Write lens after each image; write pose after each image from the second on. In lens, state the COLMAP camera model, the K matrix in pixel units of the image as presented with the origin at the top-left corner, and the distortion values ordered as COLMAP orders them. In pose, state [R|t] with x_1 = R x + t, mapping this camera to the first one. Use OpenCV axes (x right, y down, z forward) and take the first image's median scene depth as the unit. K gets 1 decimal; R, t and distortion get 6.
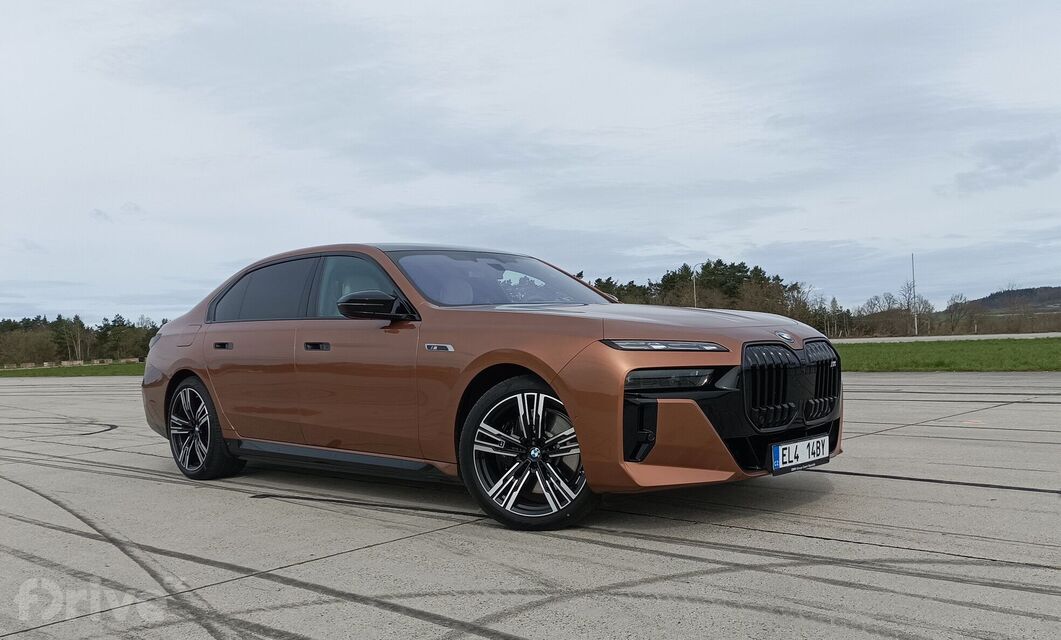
lens RADIAL K [[1223.7, 0, 530.5], [0, 1223.7, 320.0], [0, 0, 1]] dist [0.235903, 0.000856]
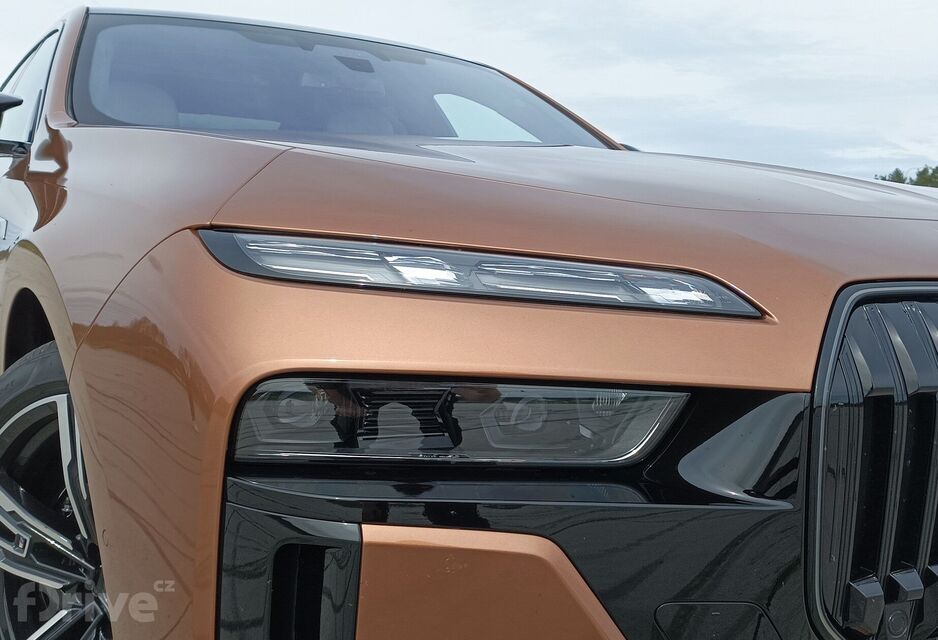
lens RADIAL K [[1150.6, 0, 469.0], [0, 1150.6, 320.0], [0, 0, 1]] dist [0.009357, -0.481238]
pose [[0.967213, 0.085015, -0.239316, 0.153128], [-0.064207, 0.993551, 0.093452, 0.009495], [0.245718, -0.075023, 0.966434, 0.759177]]
